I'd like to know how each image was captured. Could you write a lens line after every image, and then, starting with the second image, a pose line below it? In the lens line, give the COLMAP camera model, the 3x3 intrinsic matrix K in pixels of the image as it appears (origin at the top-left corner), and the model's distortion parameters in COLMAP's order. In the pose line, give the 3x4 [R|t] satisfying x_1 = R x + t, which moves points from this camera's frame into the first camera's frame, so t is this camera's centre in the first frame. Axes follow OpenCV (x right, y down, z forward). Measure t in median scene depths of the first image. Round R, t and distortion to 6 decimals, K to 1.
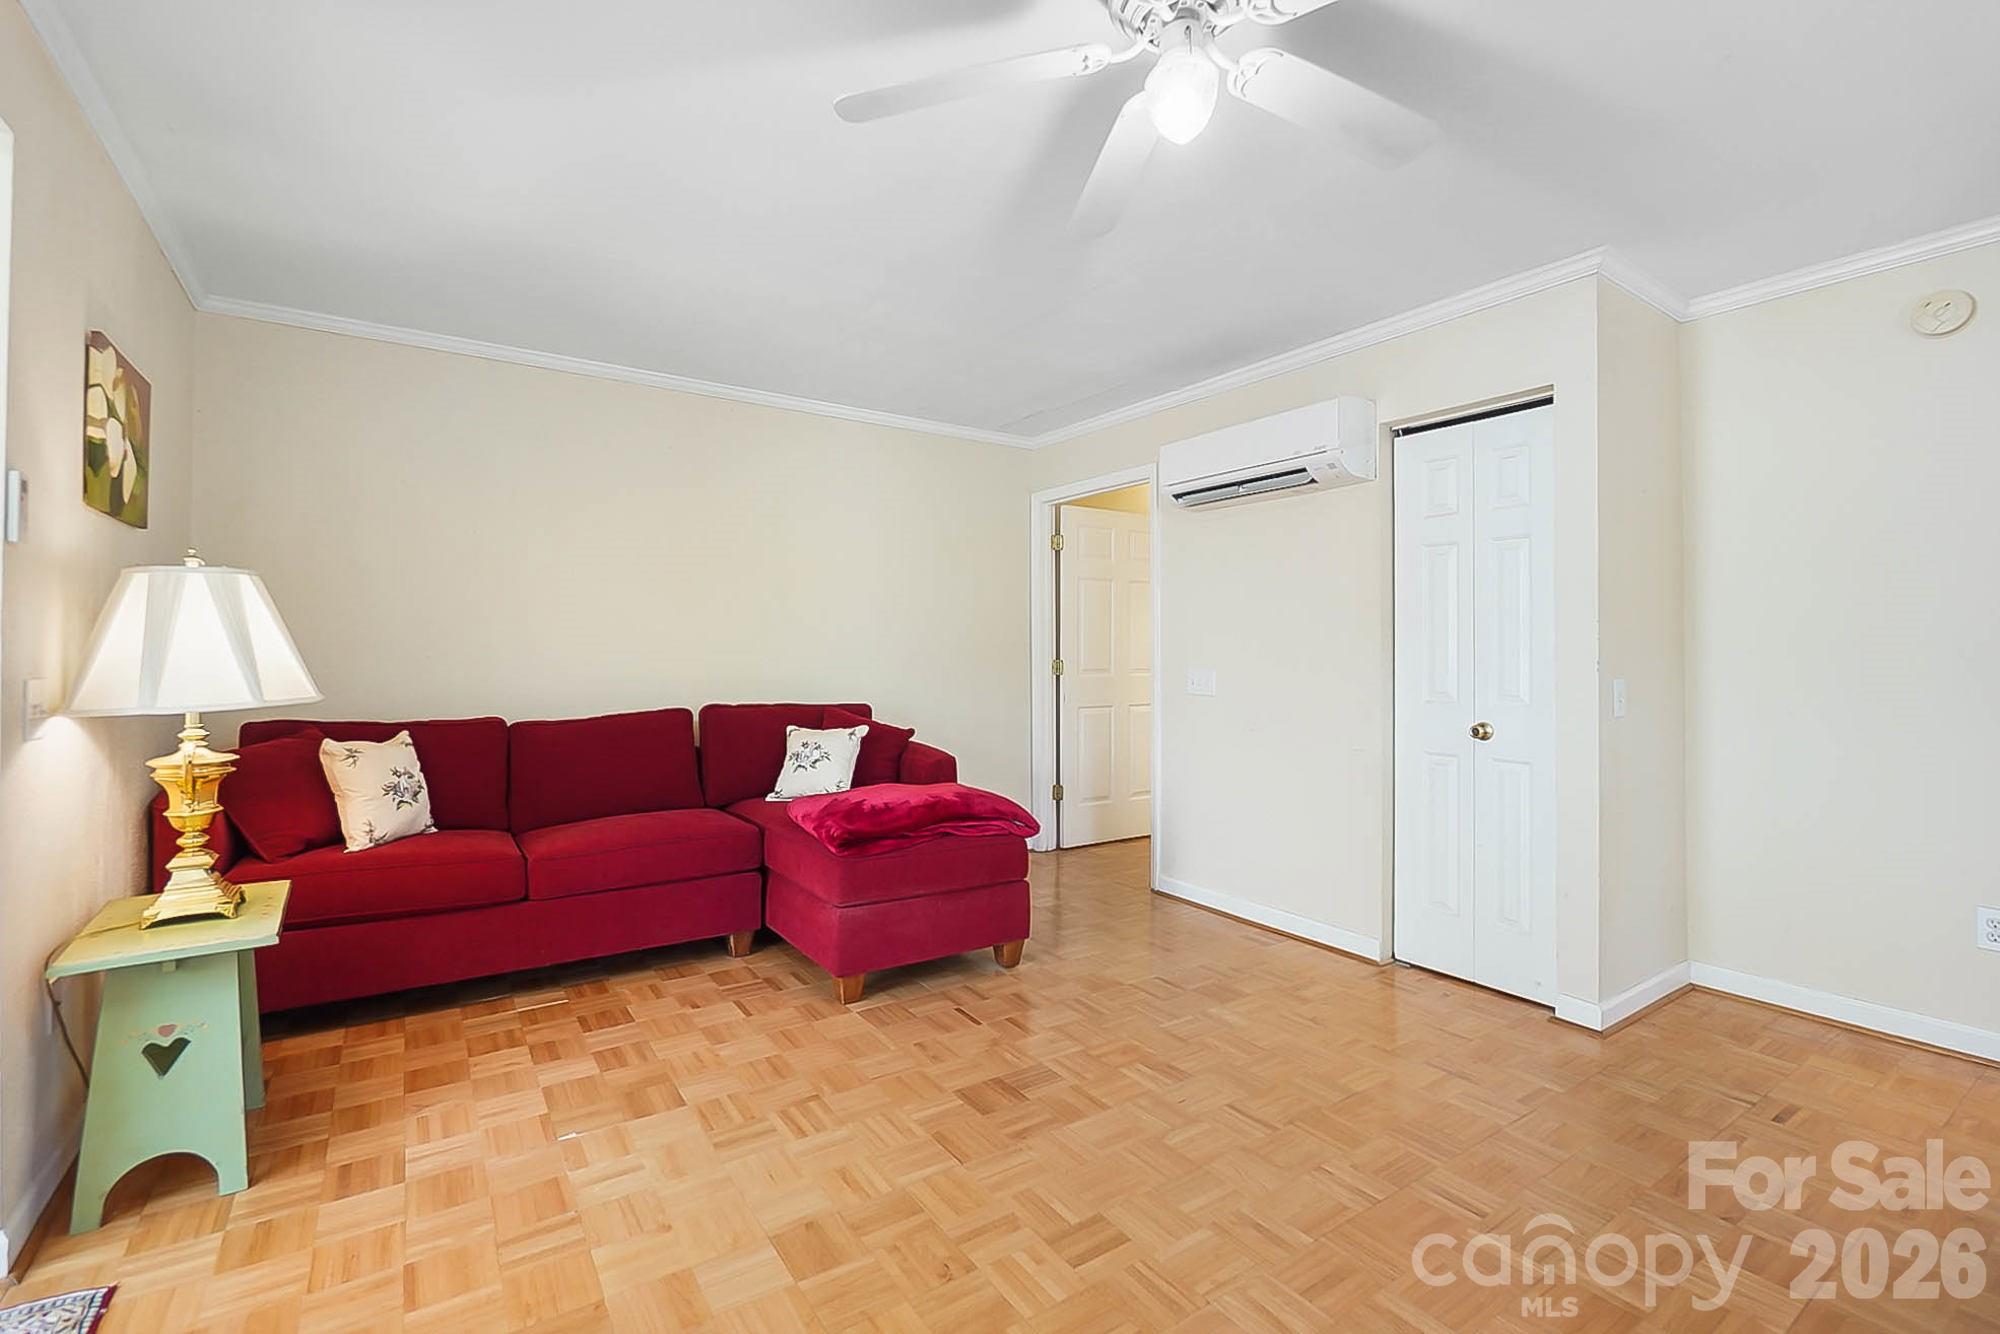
lens RADIAL K [[871.1, 0, 1000.9], [0, 871.1, 660.5], [0, 0, 1]] dist [-0.004598, -0.000489]
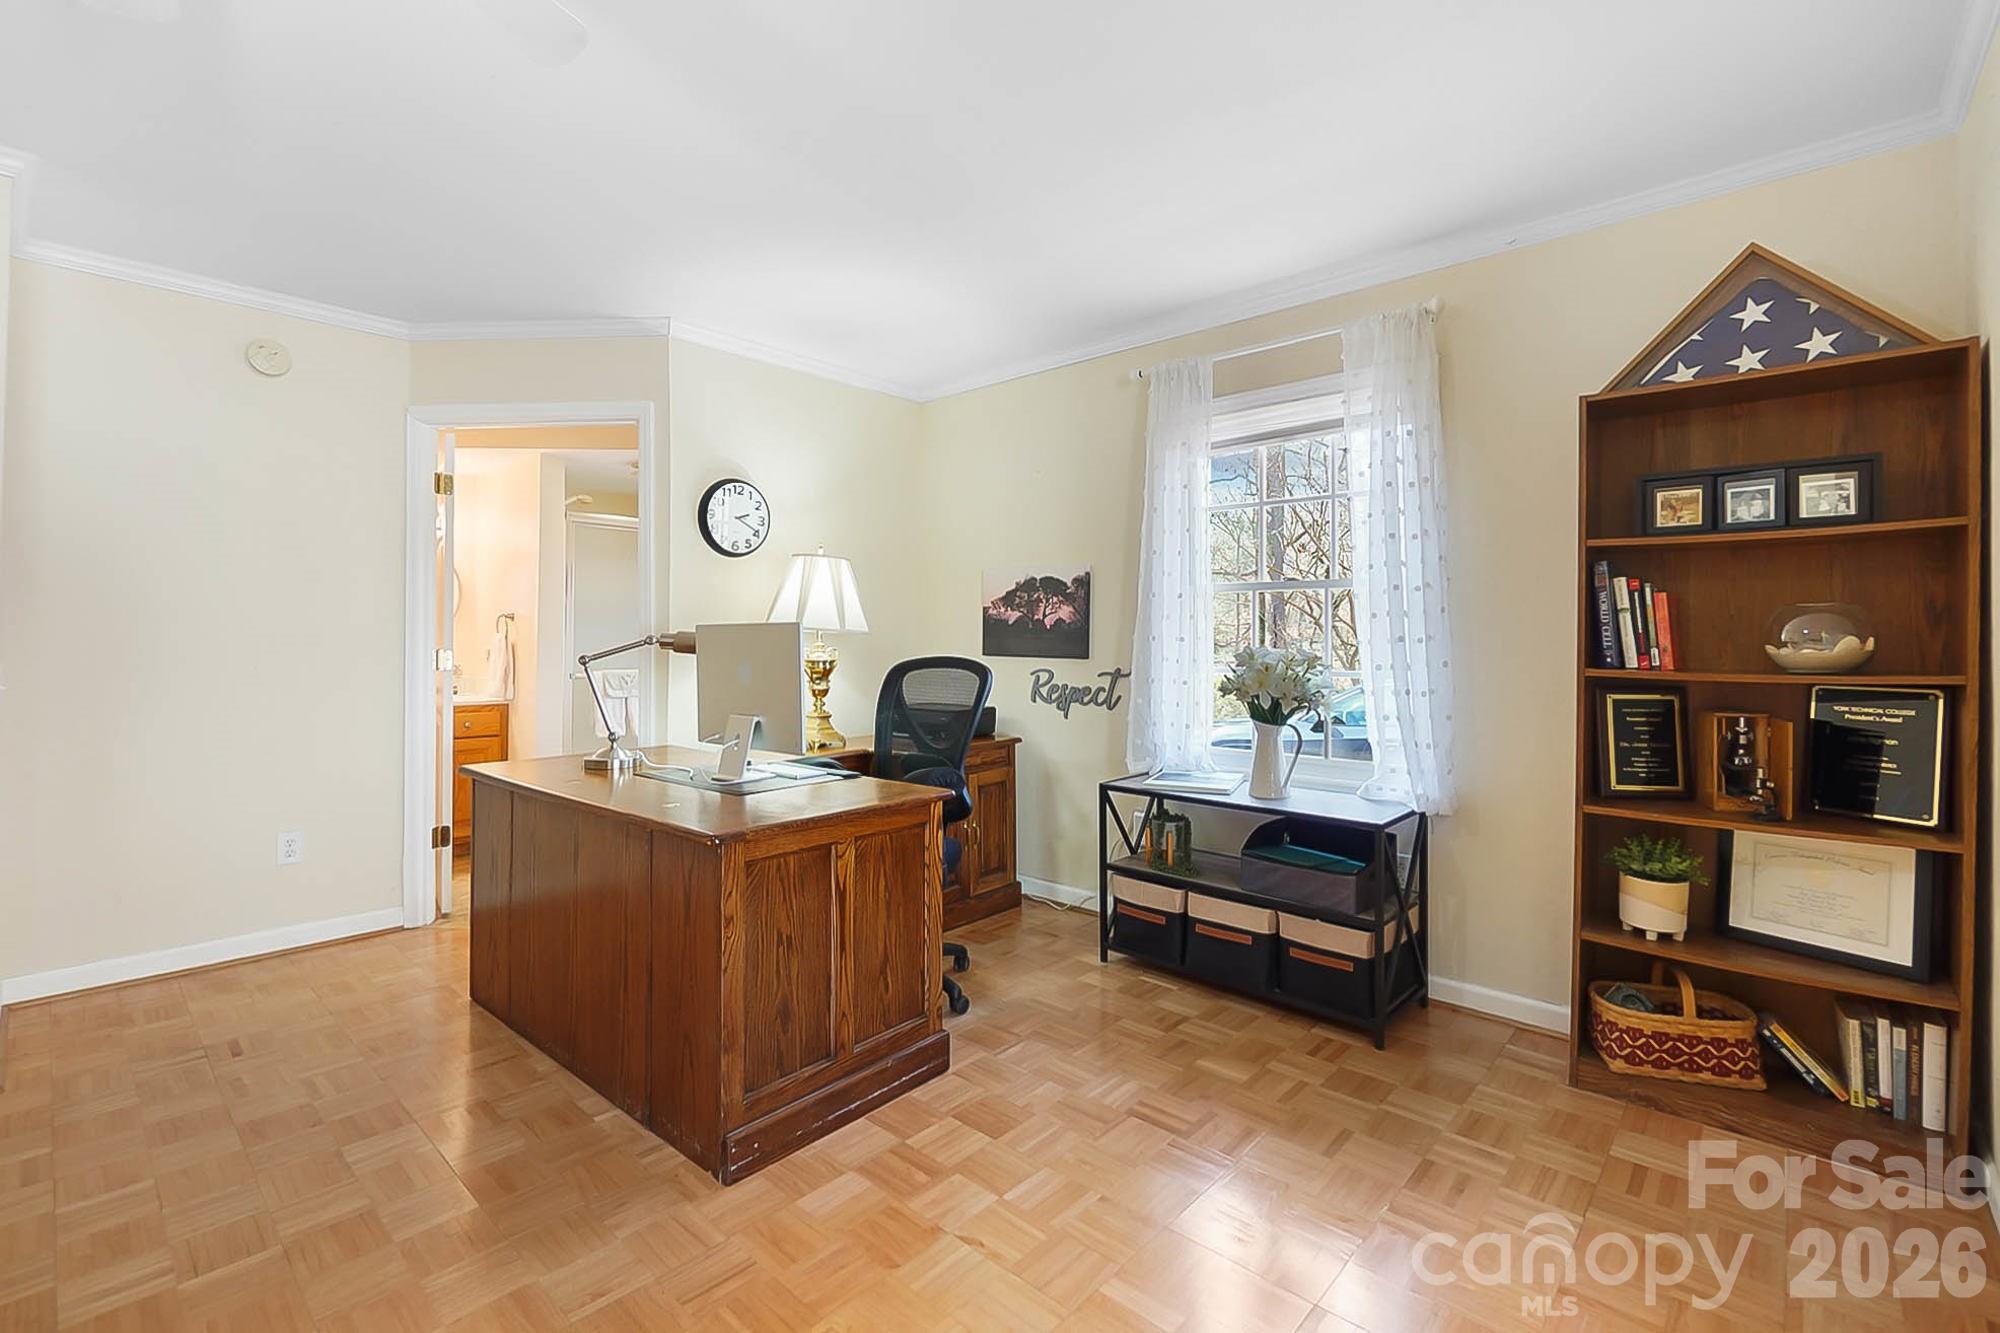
lens RADIAL K [[871.1, 0, 991.6], [0, 871.1, 627.9], [0, 0, 1]] dist [-0.004598, -0.000489]
pose [[-0.239239, 0.010691, 0.970902, -0.357874], [-0.000093, 0.999939, -0.011034, -0.000139], [-0.970961, -0.002731, -0.239224, 0.292406]]
